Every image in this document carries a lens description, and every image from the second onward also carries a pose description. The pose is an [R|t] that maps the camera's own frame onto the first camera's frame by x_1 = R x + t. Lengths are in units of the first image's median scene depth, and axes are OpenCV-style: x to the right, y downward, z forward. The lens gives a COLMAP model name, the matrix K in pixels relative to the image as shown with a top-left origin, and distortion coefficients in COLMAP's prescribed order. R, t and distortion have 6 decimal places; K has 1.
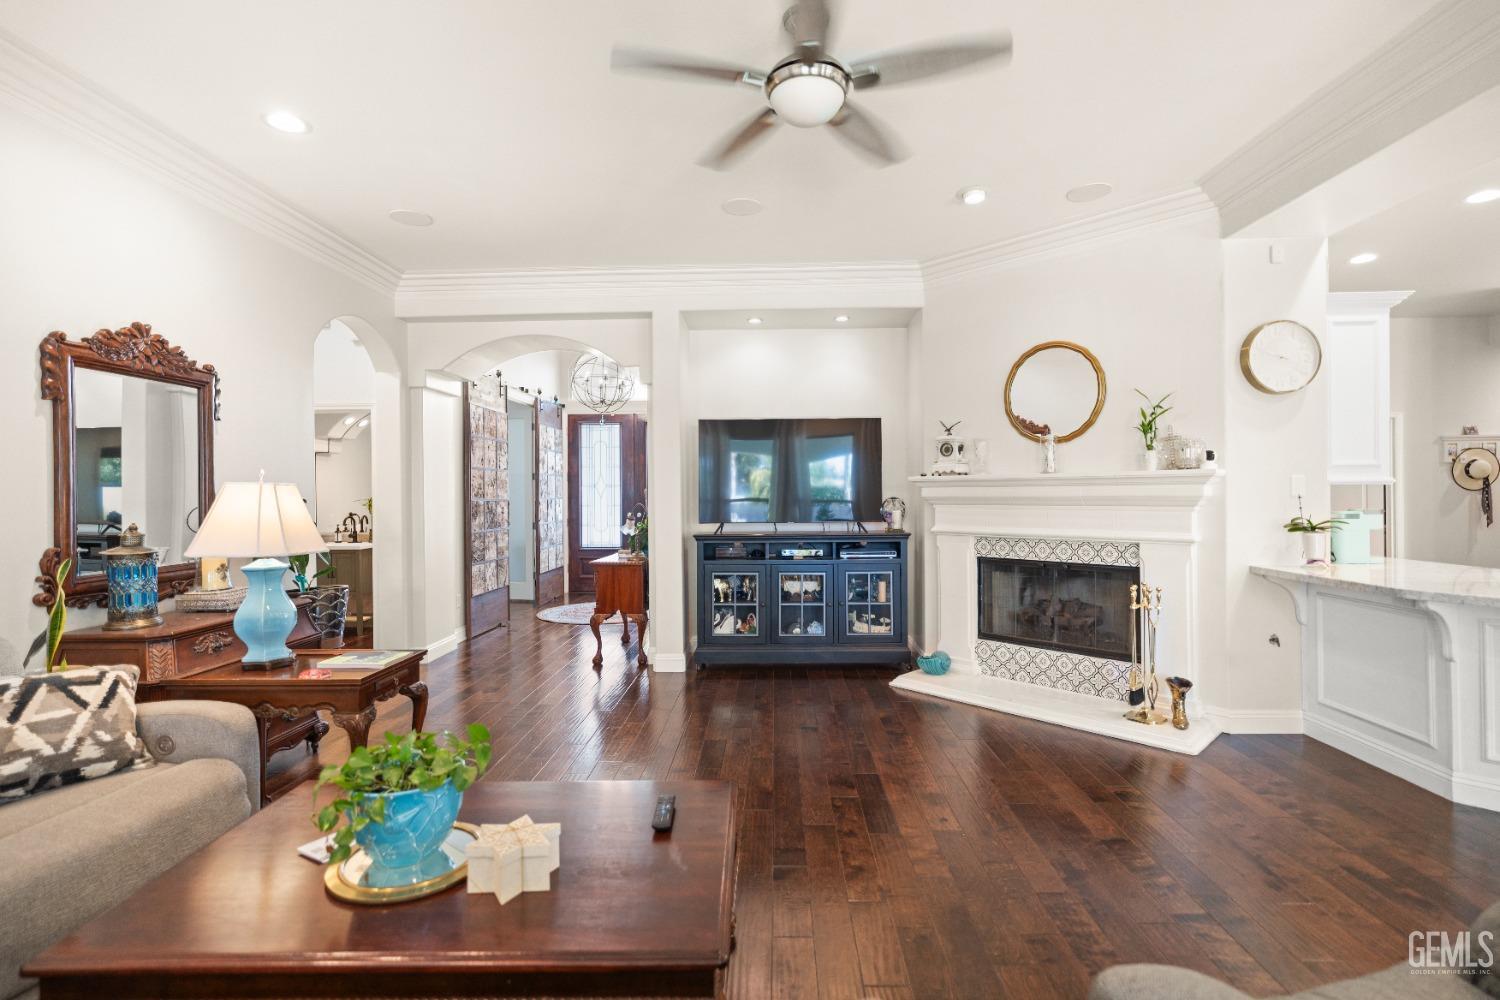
lens RADIAL K [[700.2, 0, 755.8], [0, 700.2, 494.7], [0, 0, 1]] dist [-0.002485, 0.000269]
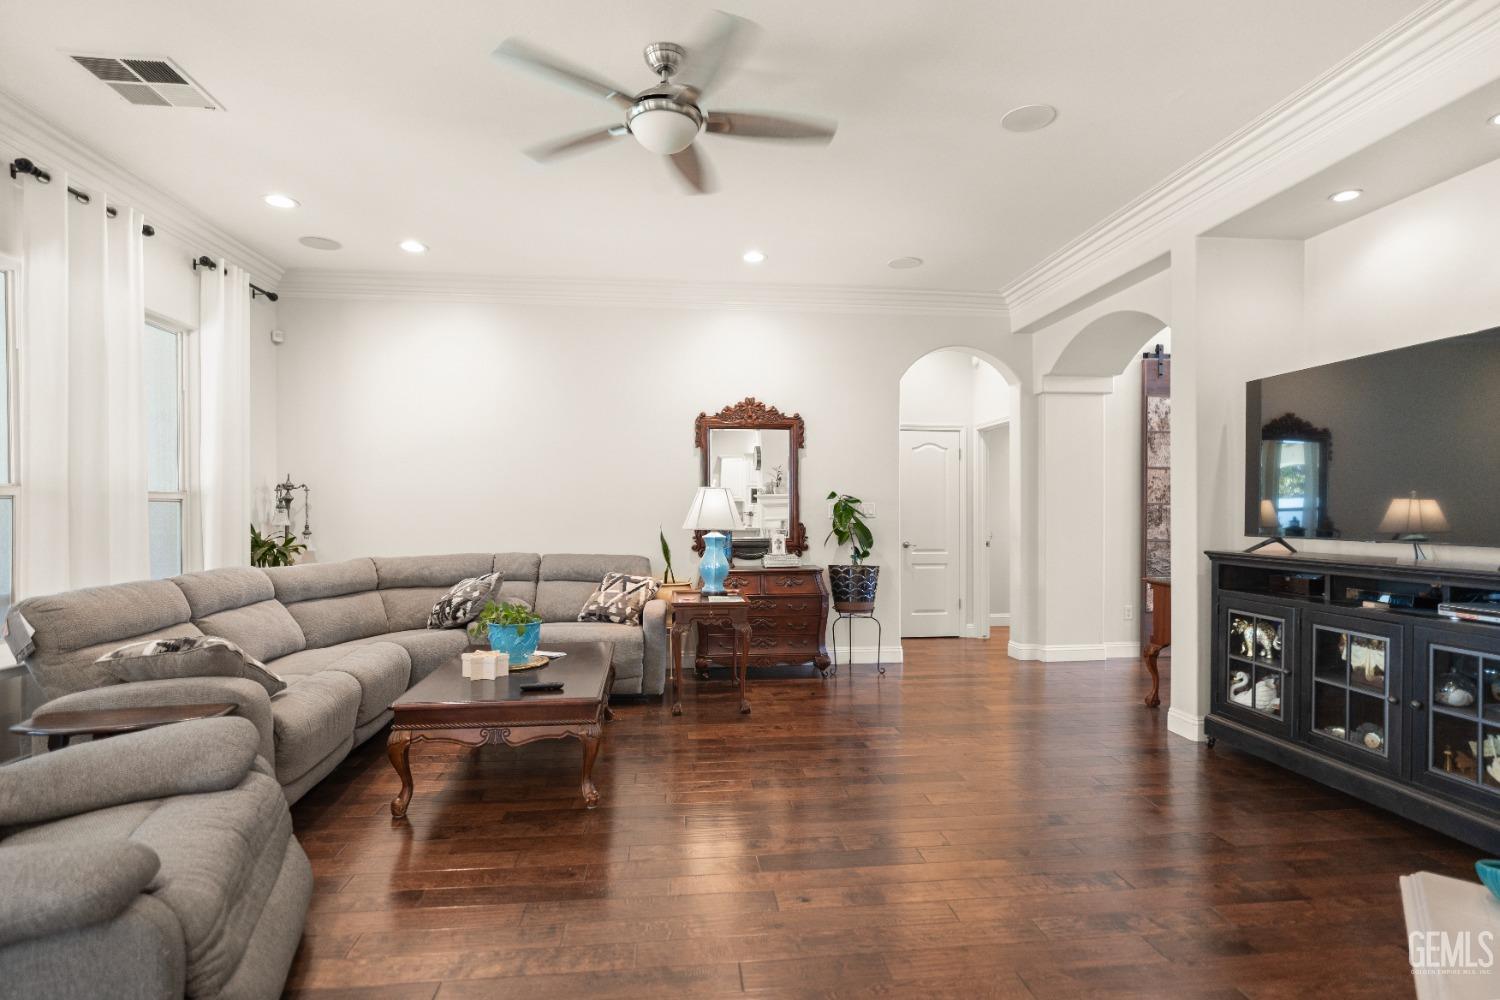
lens RADIAL K [[745.3, 0, 752.3], [0, 745.3, 518.6], [0, 0, 1]] dist [-0.023151, 0.011305]
pose [[0.136885, 0.019265, -0.990400, 0.631188], [-0.004242, 0.999813, 0.018862, 0.014210], [0.990578, 0.001620, 0.136941, 0.488889]]
